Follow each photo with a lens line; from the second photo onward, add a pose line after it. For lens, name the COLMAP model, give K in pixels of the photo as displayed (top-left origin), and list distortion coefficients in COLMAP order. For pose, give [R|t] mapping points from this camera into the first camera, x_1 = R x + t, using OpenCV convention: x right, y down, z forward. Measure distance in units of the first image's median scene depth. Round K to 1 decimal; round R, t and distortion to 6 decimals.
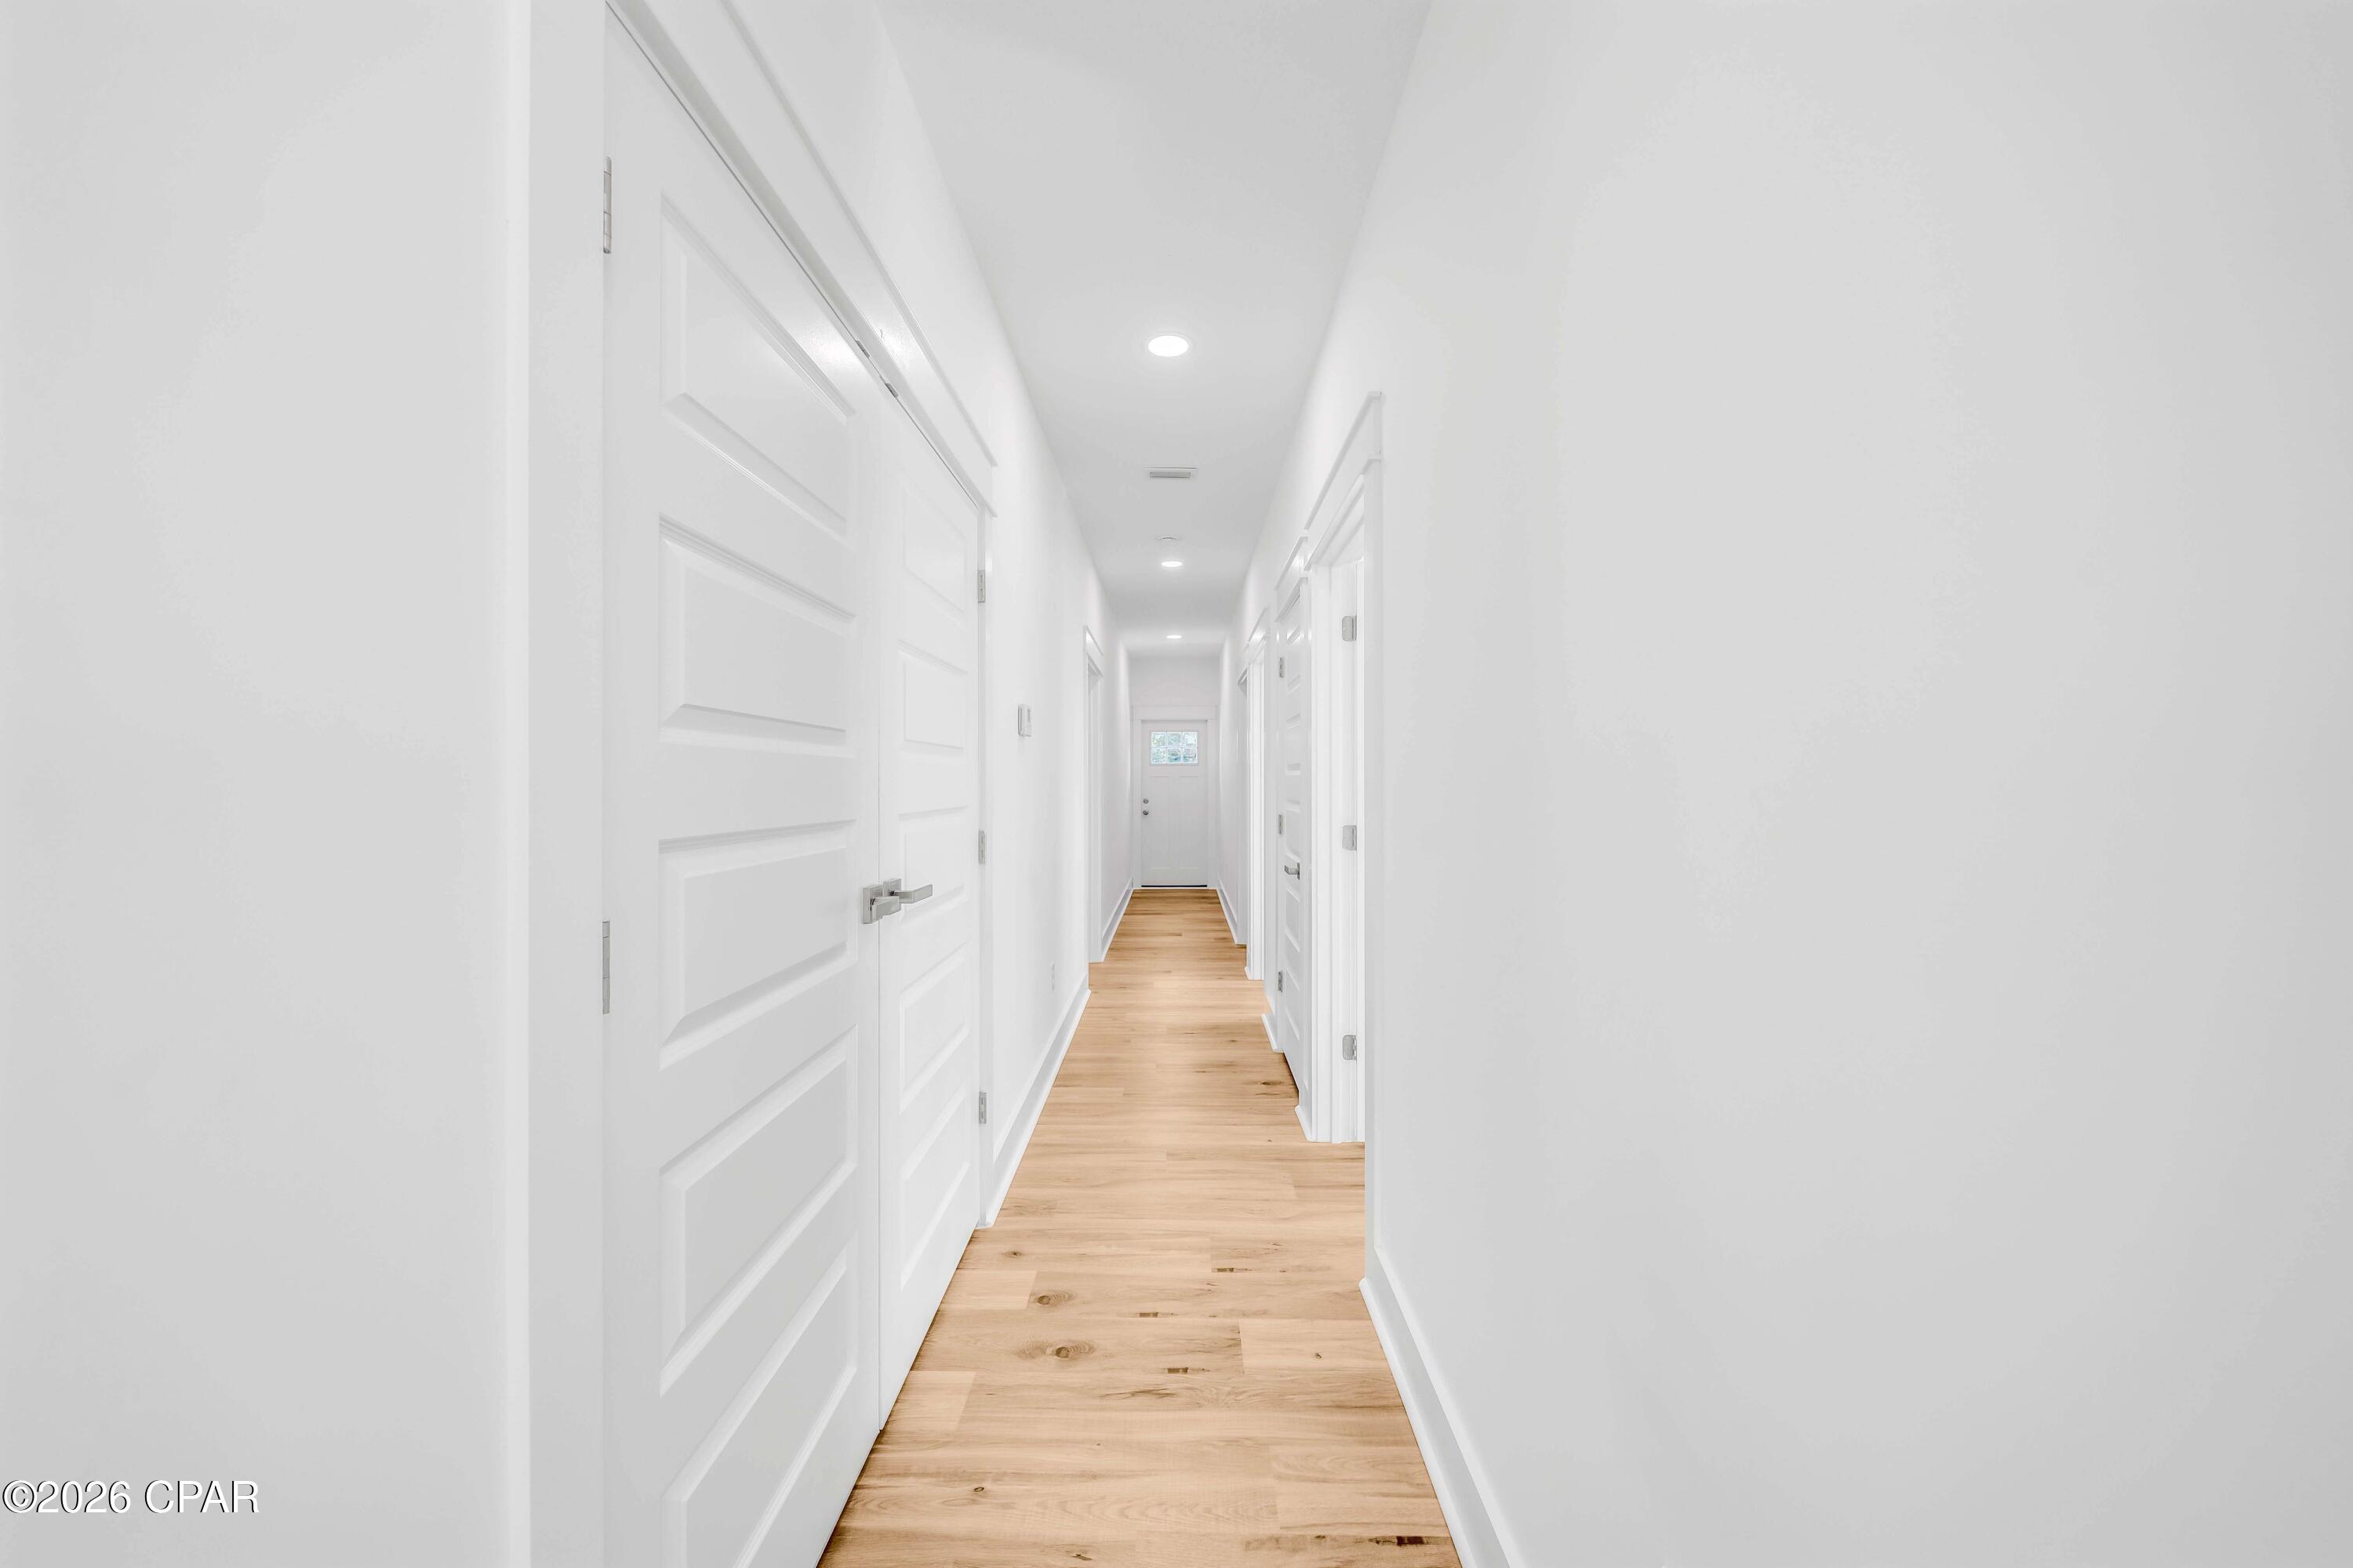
lens RADIAL K [[809.1, 0, 1162.3], [0, 809.1, 785.7], [0, 0, 1]] dist [-0.005785, -0.000156]
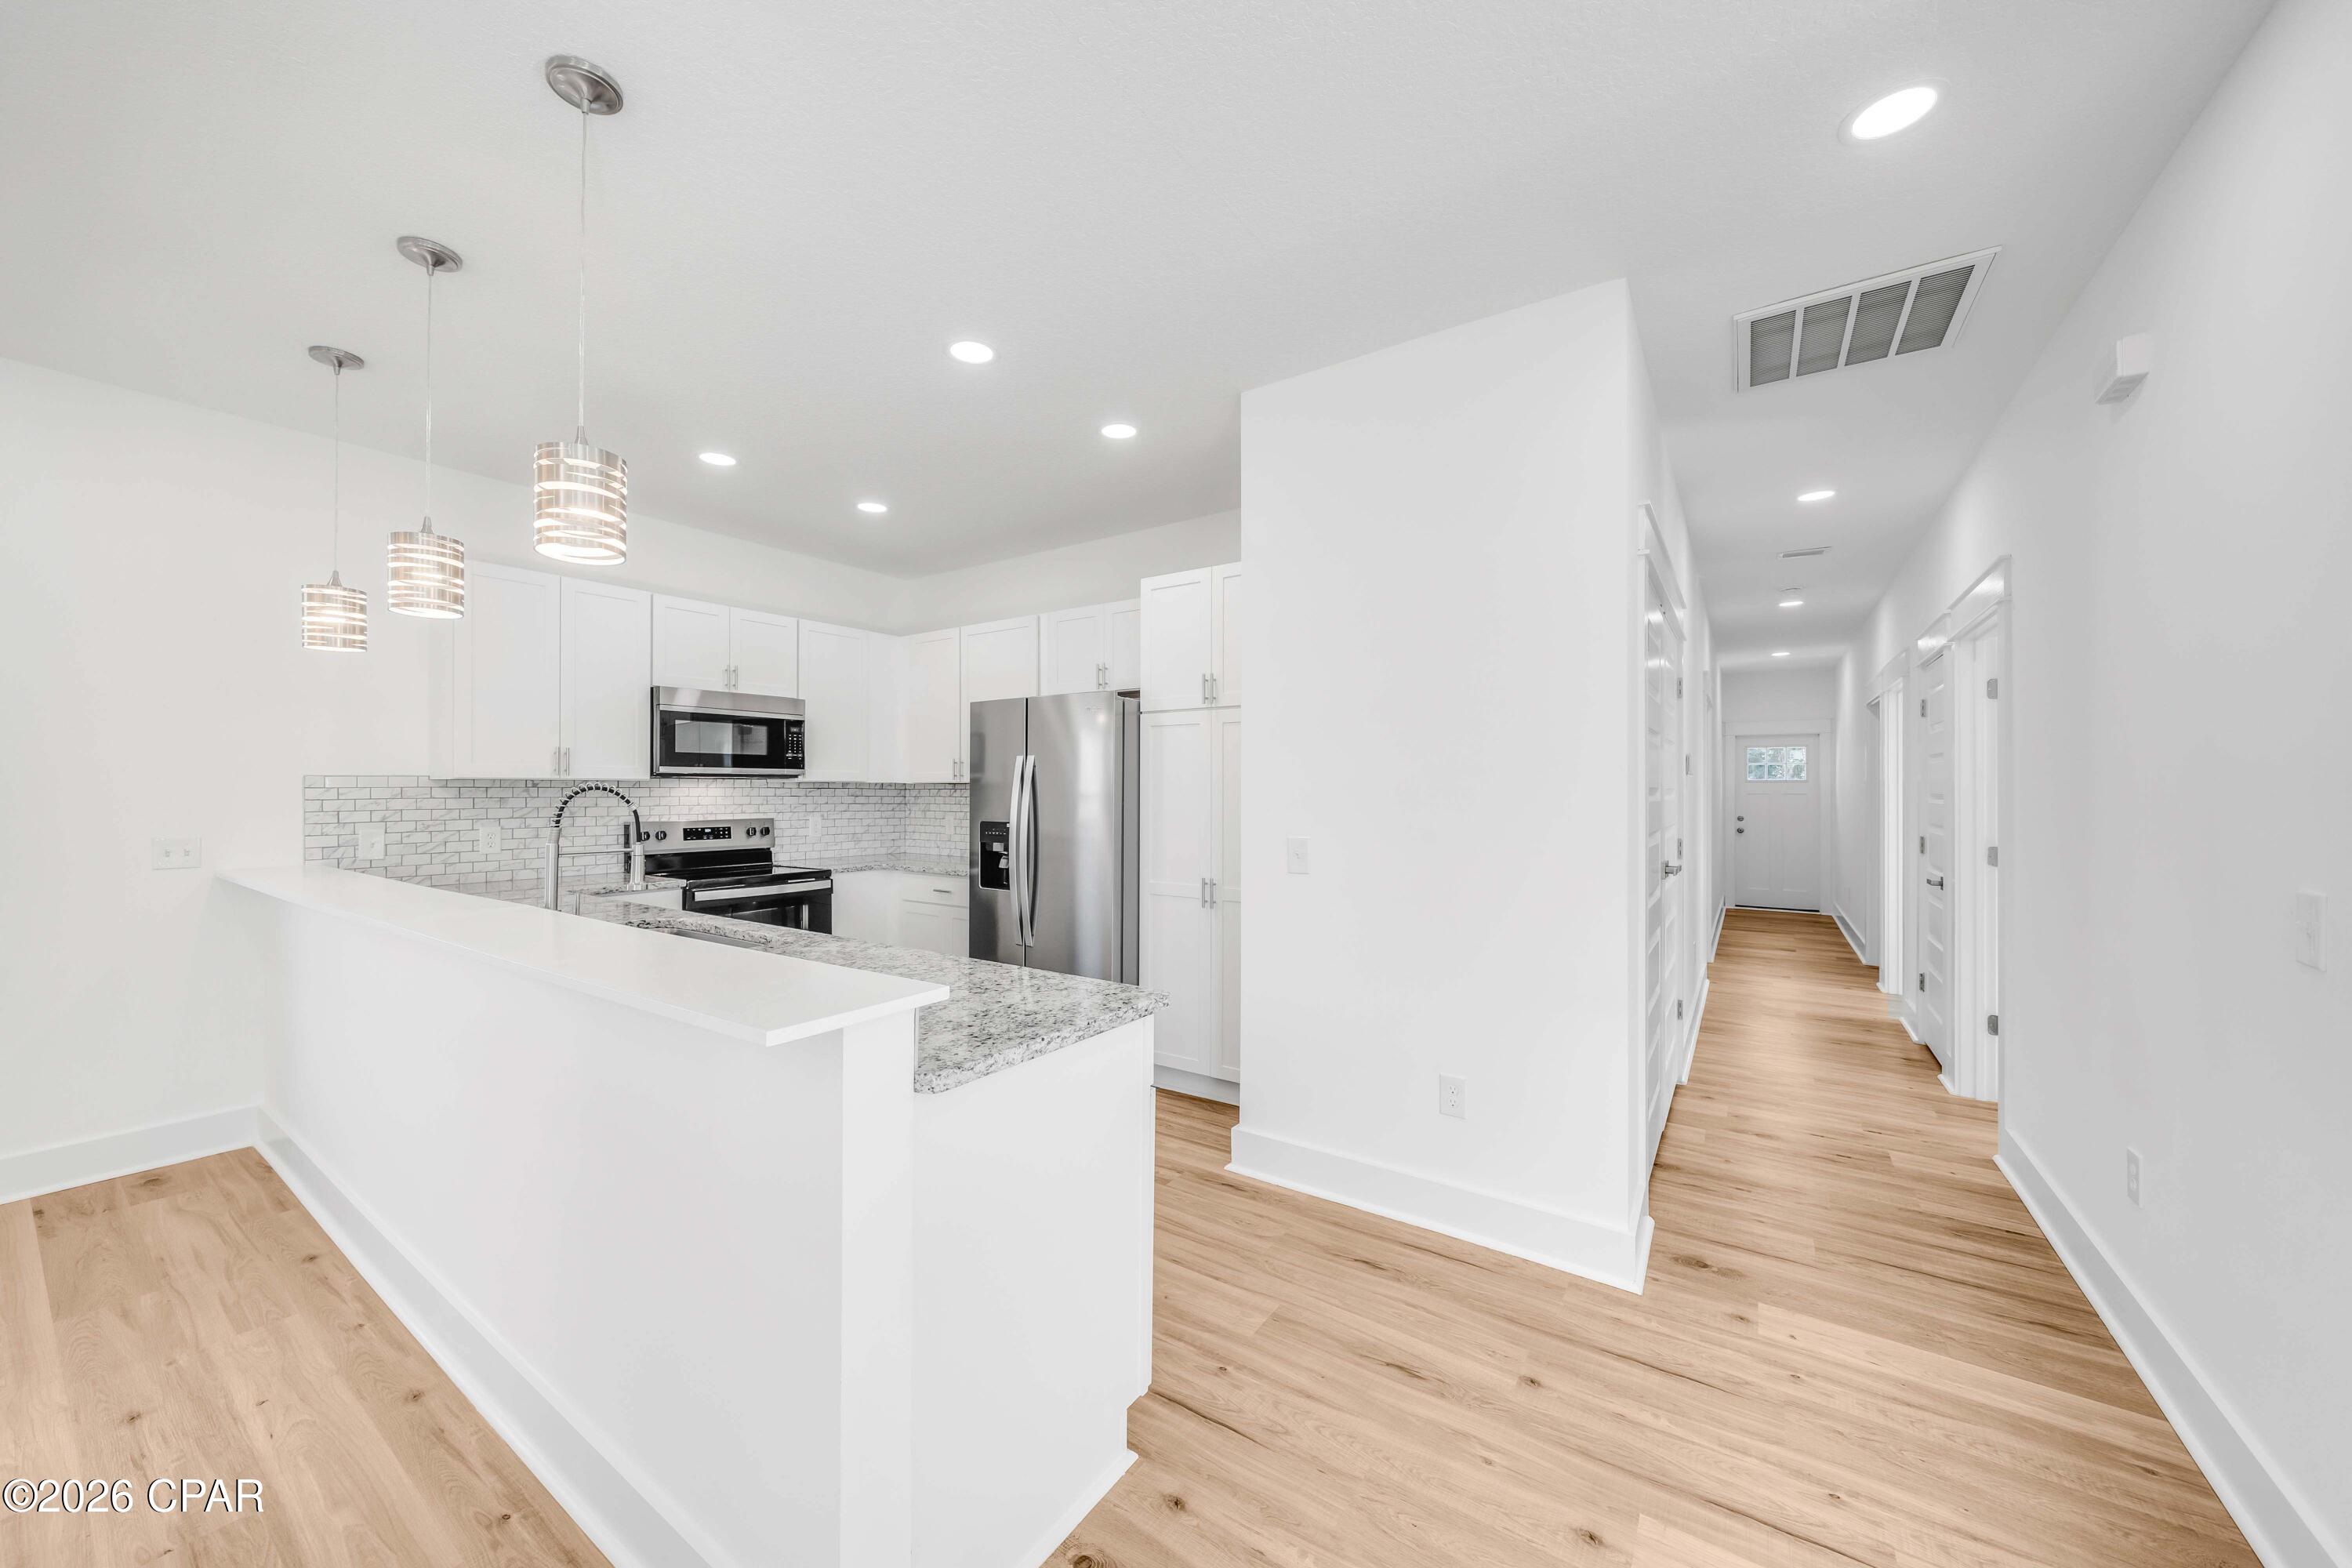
lens RADIAL K [[851.3, 0, 1166.0], [0, 851.3, 784.0], [0, 0, 1]] dist [0.000299, -0.000080]
pose [[0.835283, 0.001593, -0.549818, -0.088204], [-0.008020, 0.999925, -0.009287, -0.019398], [0.549762, 0.012166, 0.835233, -0.613075]]
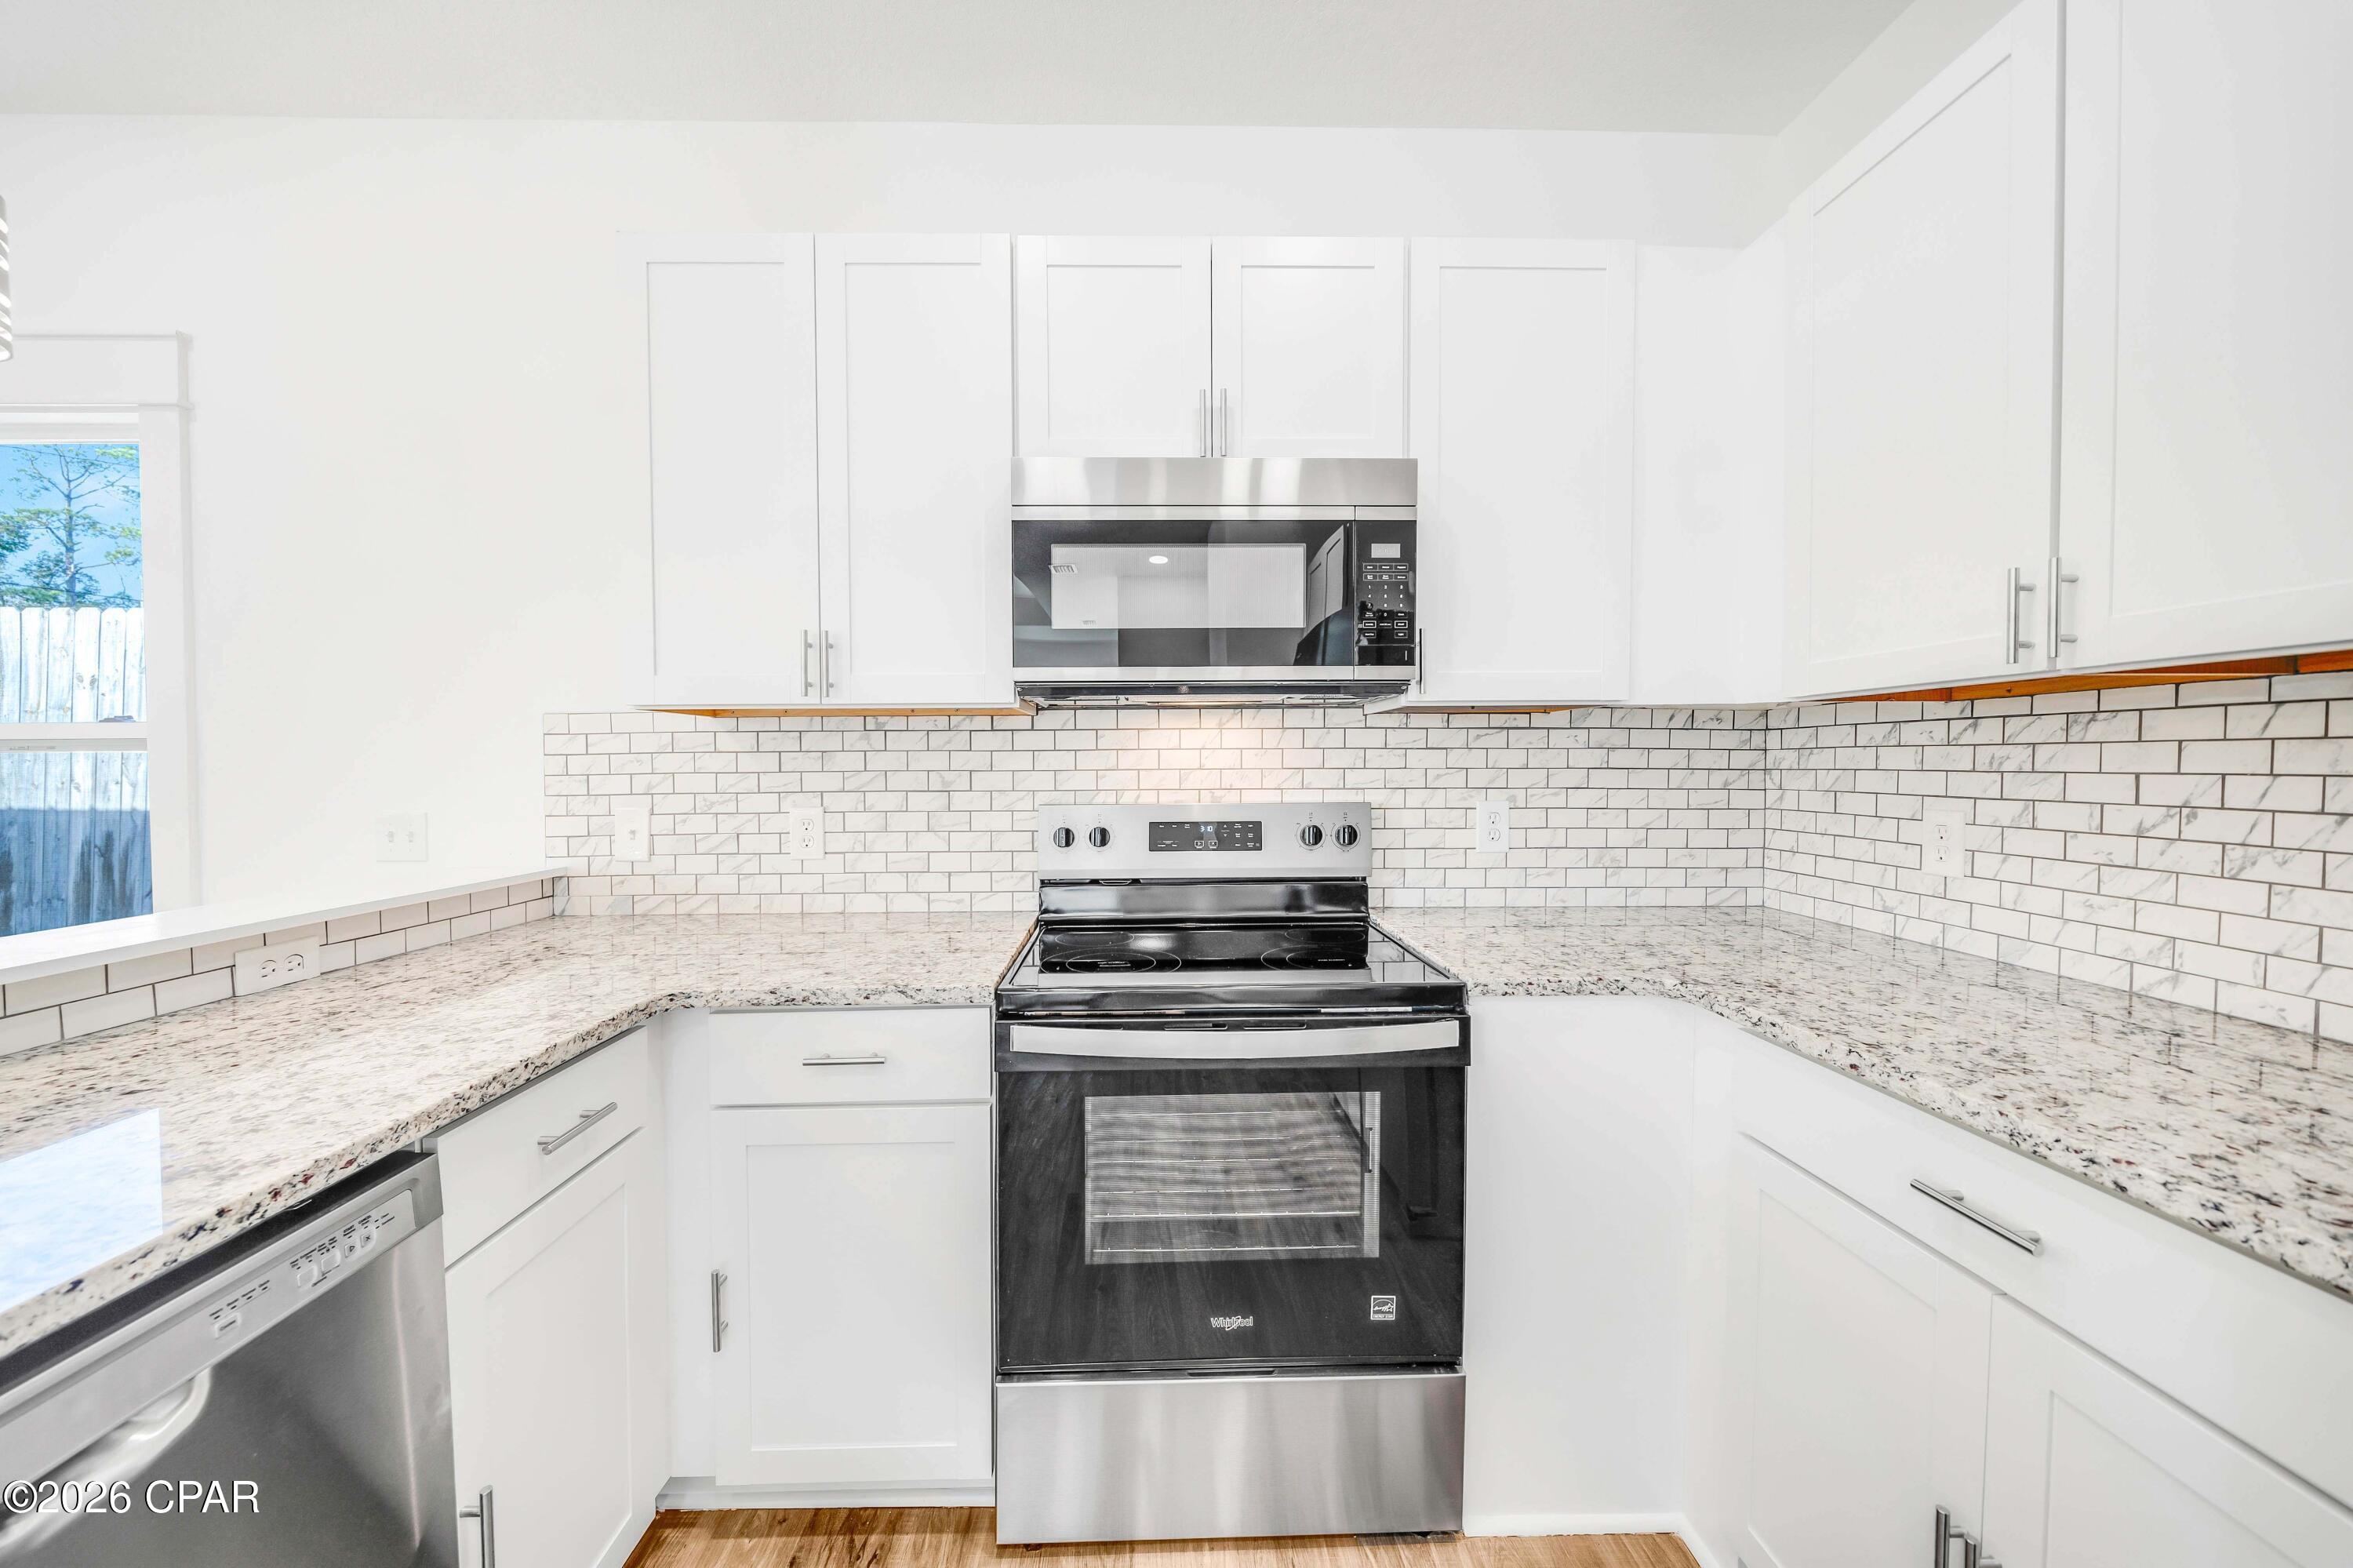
lens RADIAL K [[818.4, 0, 1165.2], [0, 818.4, 784.0], [0, 0, 1]] dist [-0.003474, -0.000136]
pose [[0.051540, 0.031015, -0.998189, -0.806115], [-0.000560, 0.999518, 0.031028, -0.001586], [0.998671, -0.001041, 0.051532, -0.013336]]
